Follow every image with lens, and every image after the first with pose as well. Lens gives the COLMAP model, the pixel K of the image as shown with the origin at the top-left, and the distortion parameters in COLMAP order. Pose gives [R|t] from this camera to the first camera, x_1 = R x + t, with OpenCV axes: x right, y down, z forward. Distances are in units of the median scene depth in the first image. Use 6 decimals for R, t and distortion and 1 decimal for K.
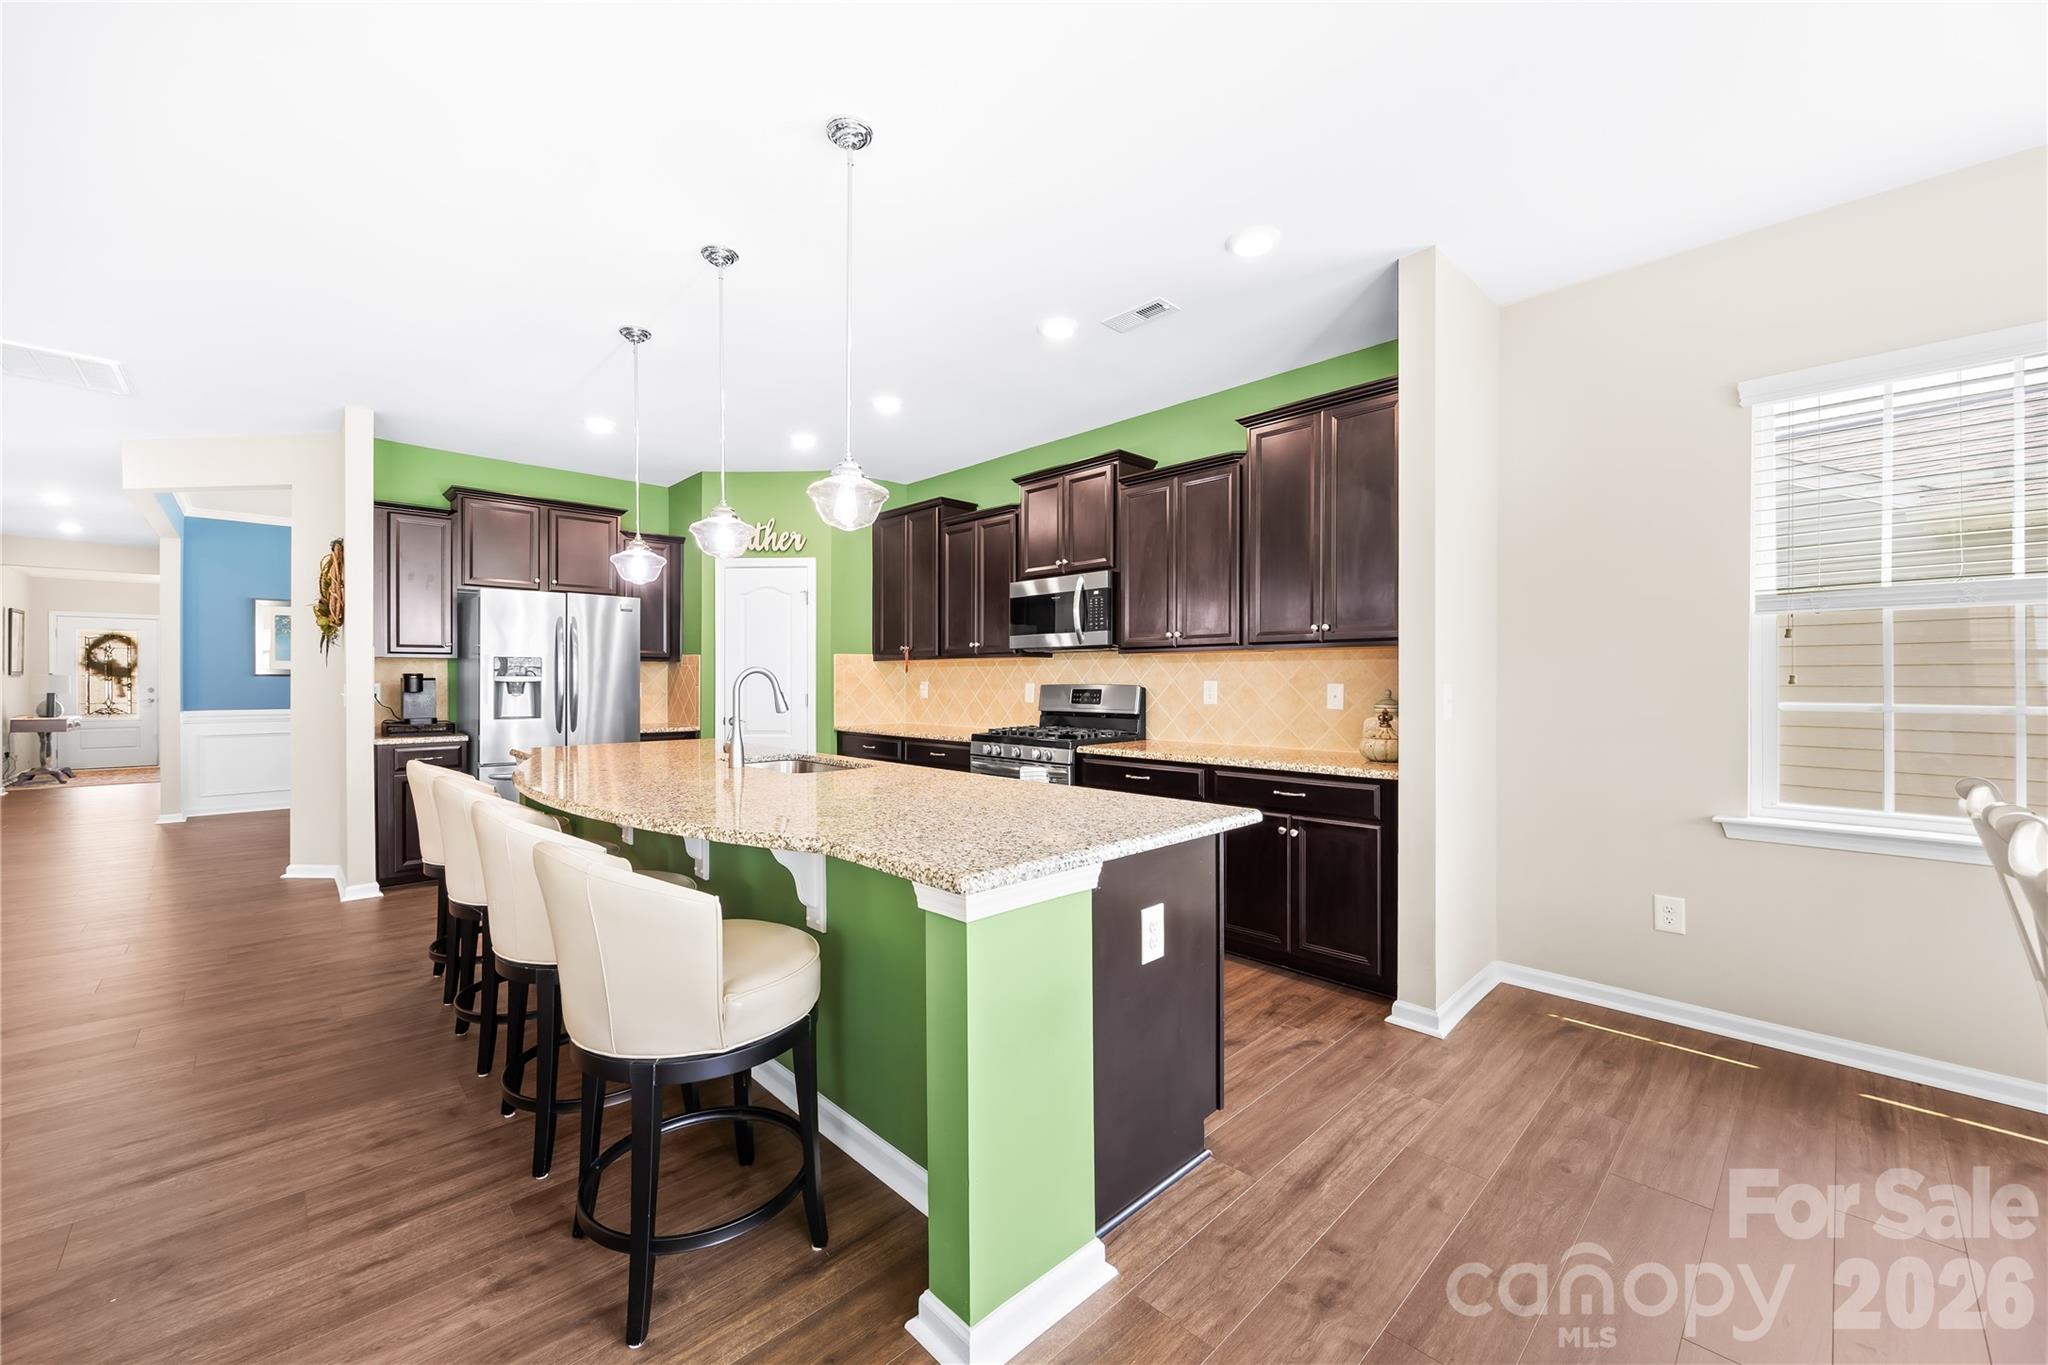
lens RADIAL K [[792.3, 0, 999.6], [0, 792.3, 675.6], [0, 0, 1]] dist [-0.006005, 0.000259]
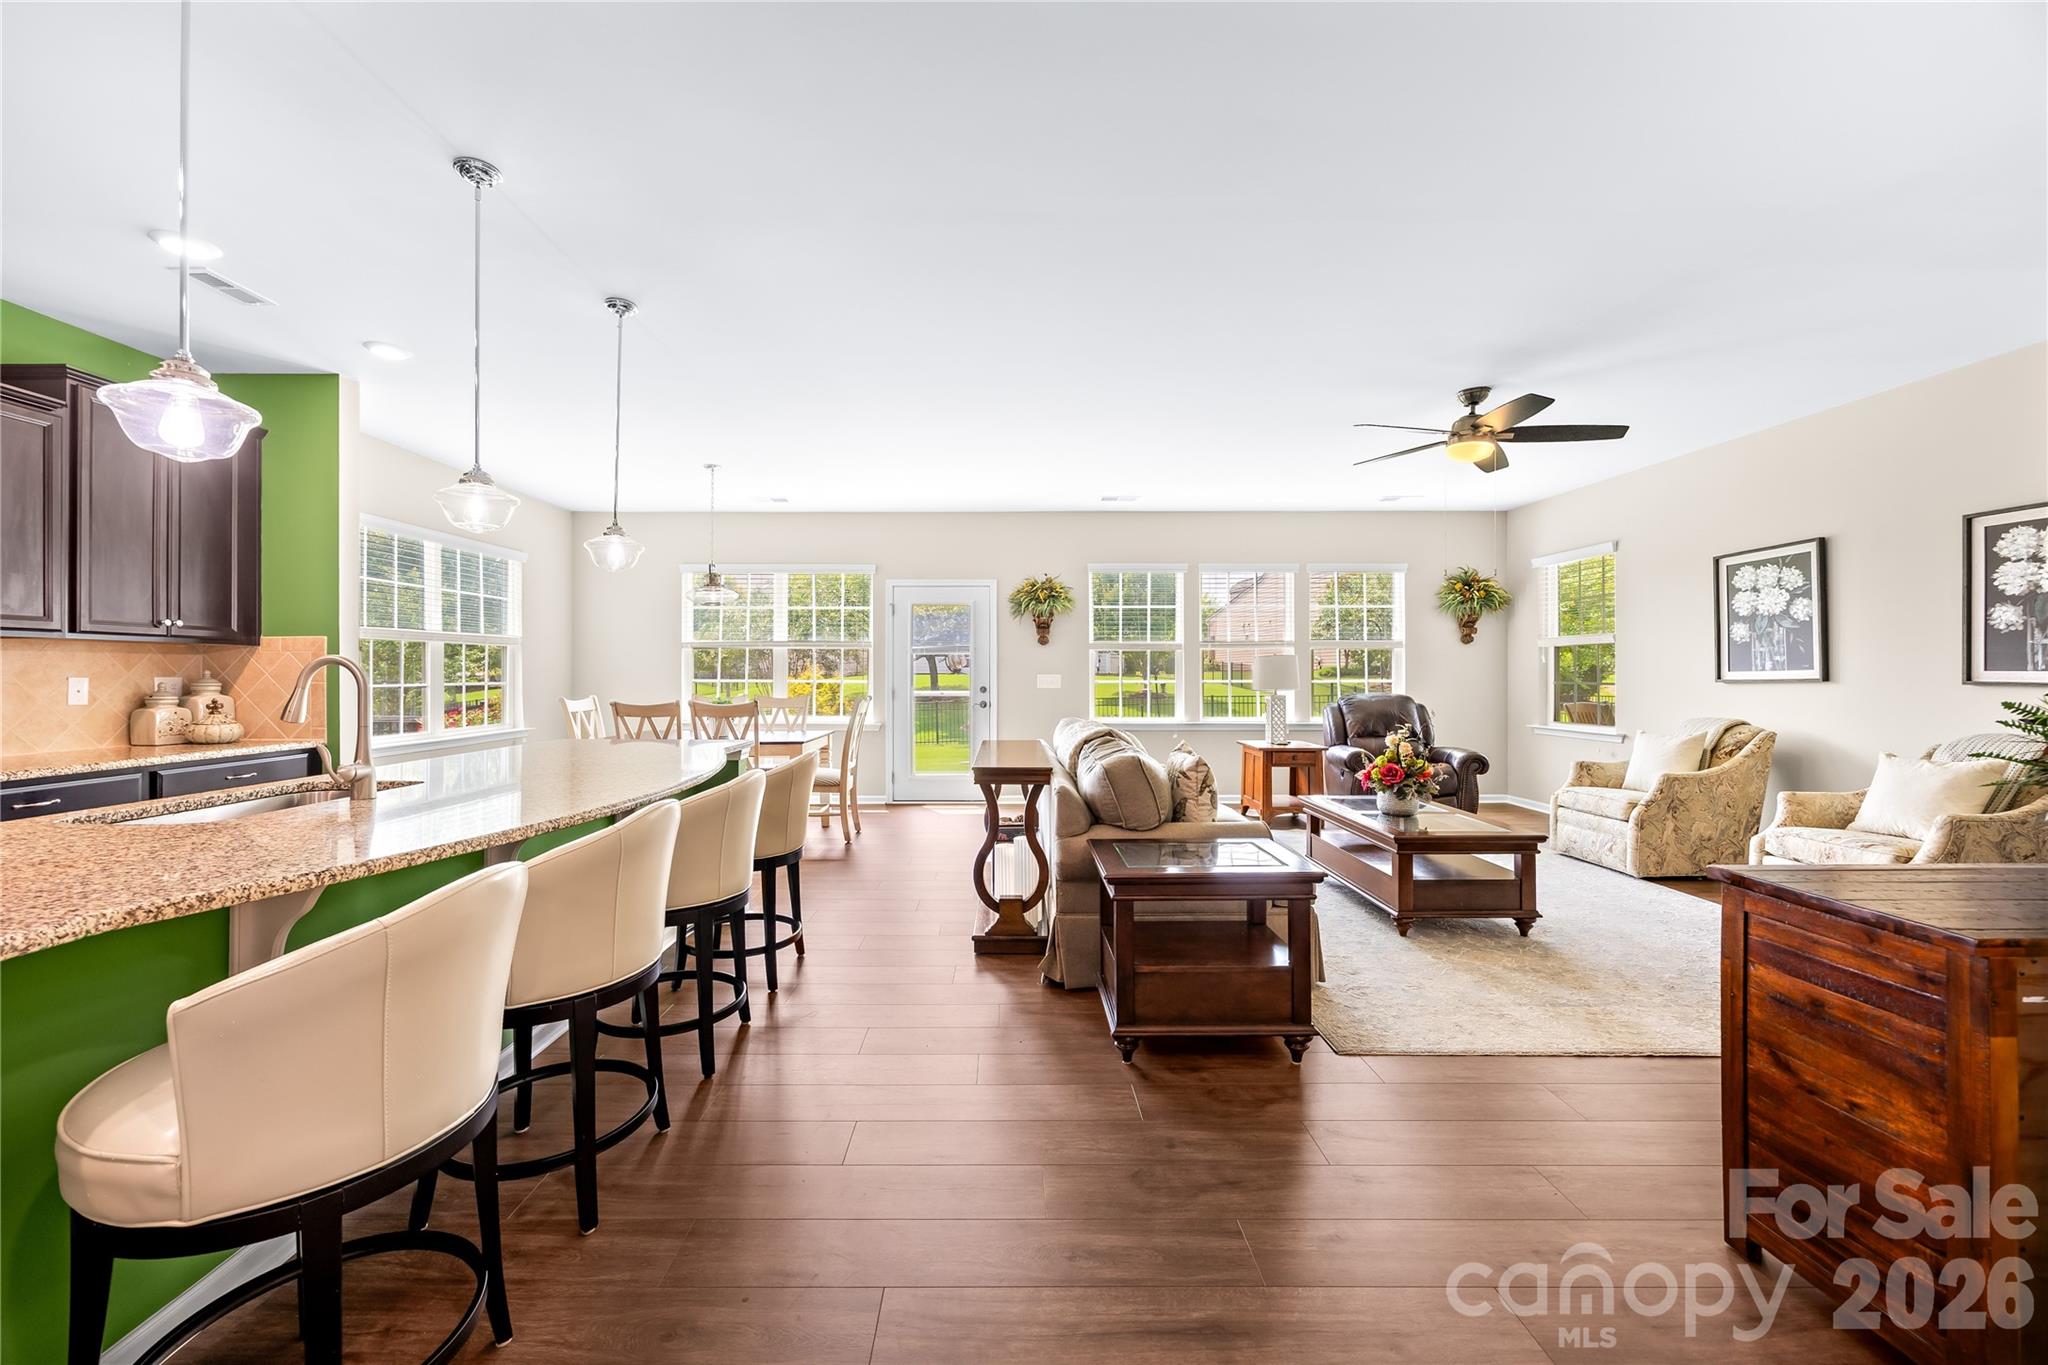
lens RADIAL K [[792.3, 0, 999.6], [0, 792.3, 675.6], [0, 0, 1]] dist [-0.006005, 0.000259]
pose [[-0.726638, -0.001907, 0.687018, -0.839577], [-0.003734, 0.999992, -0.001174, 0.004015], [-0.687010, -0.003419, -0.726640, 0.769135]]
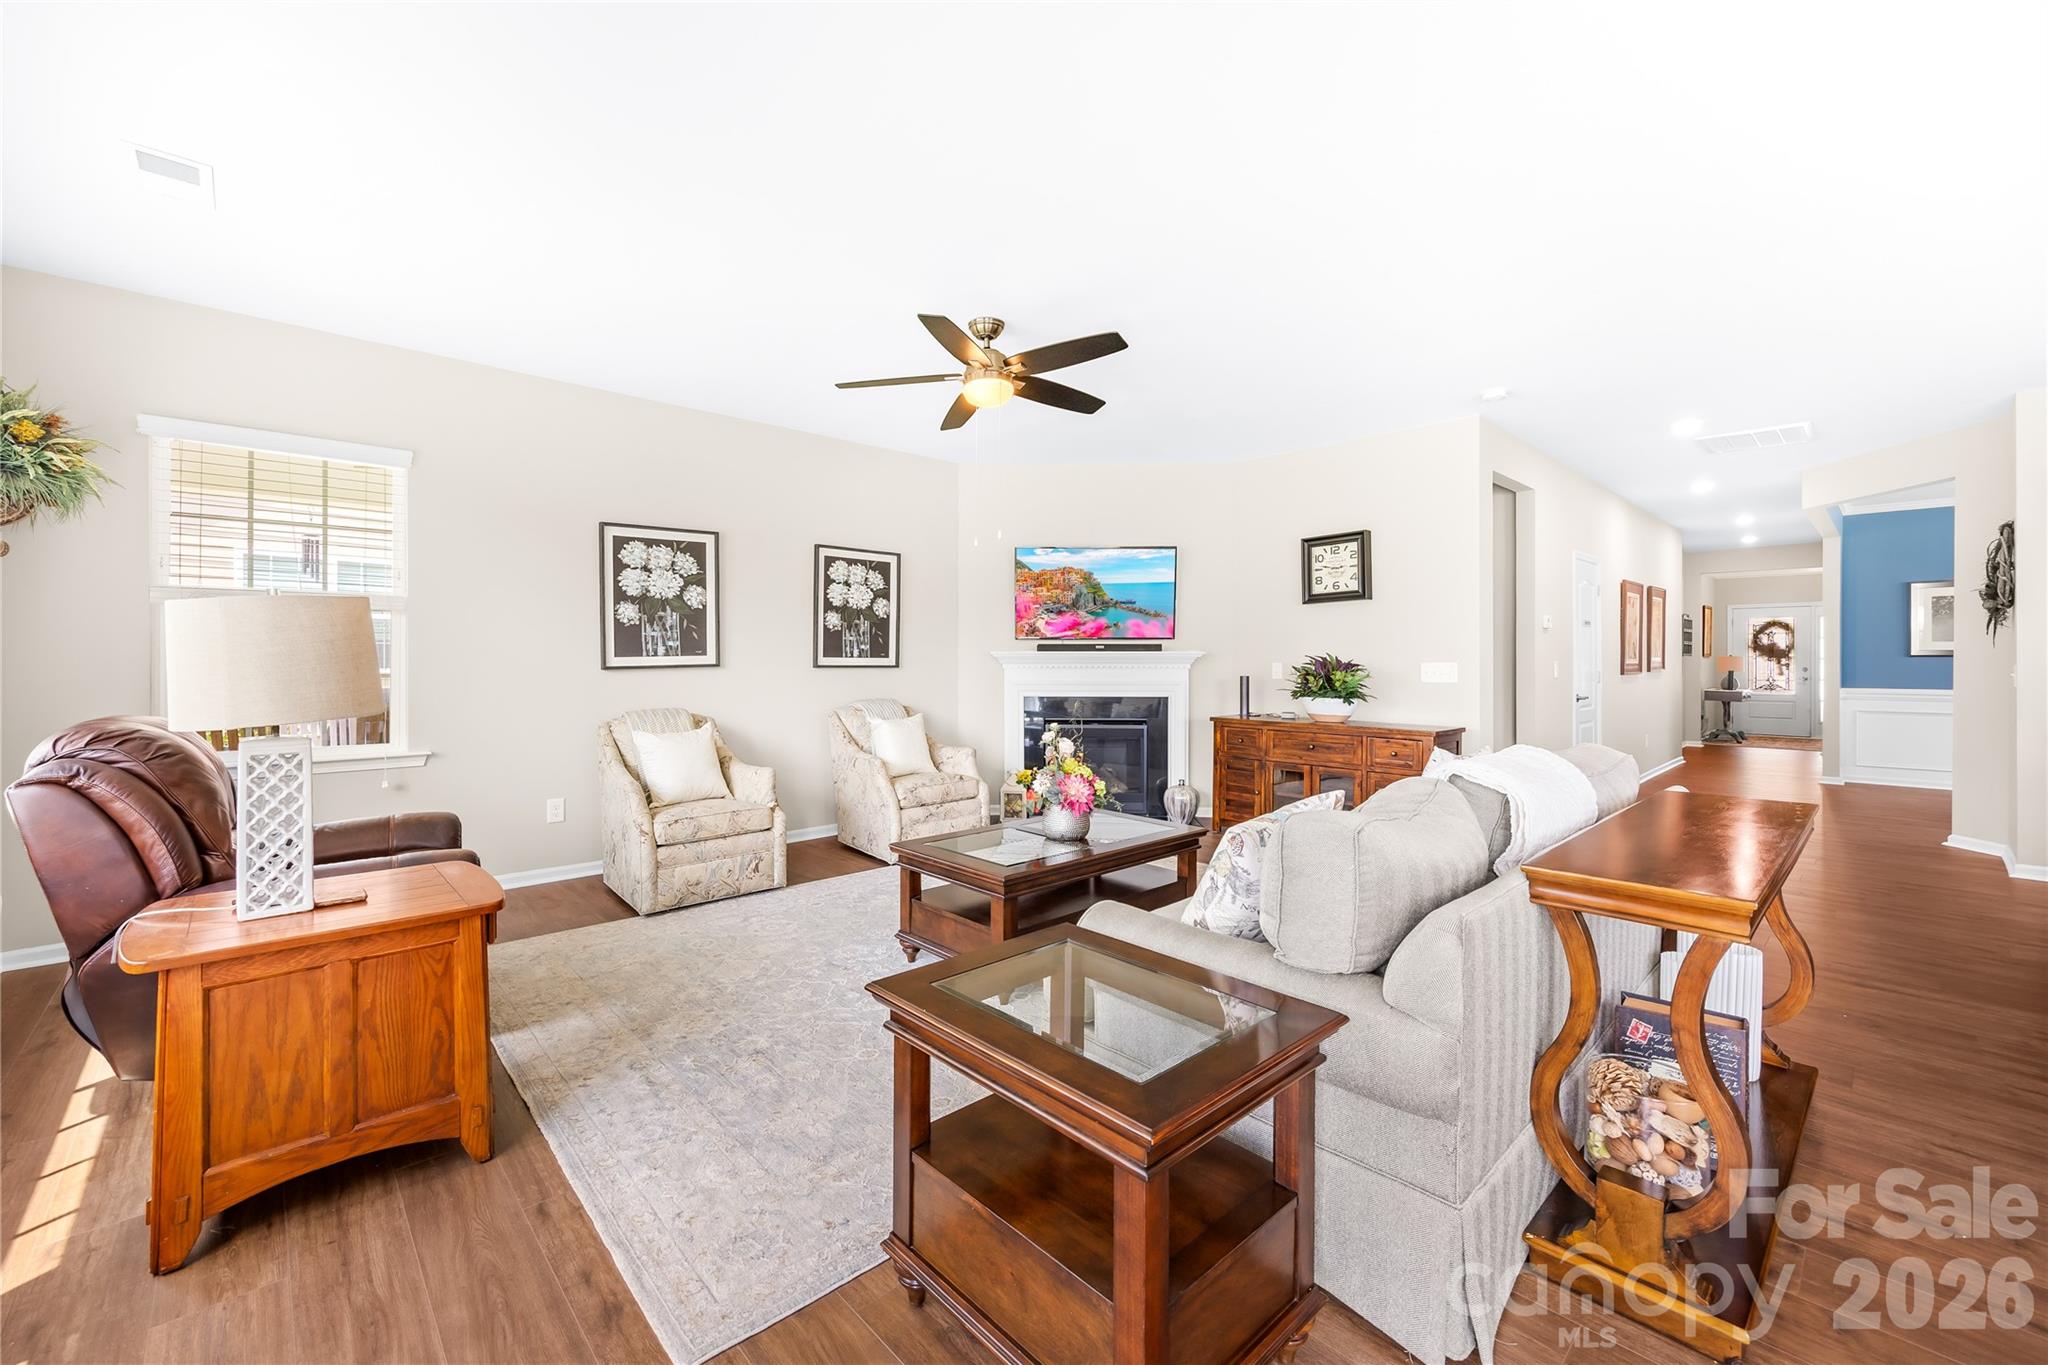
lens RADIAL K [[820.5, 0, 1022.4], [0, 820.5, 664.1], [0, 0, 1]] dist [-0.001125, -0.000250]
pose [[-0.002649, 0.007184, -0.999971, 0.226050], [0.003652, 0.999968, 0.007174, -0.003671], [0.999990, -0.003633, -0.002675, -0.273675]]
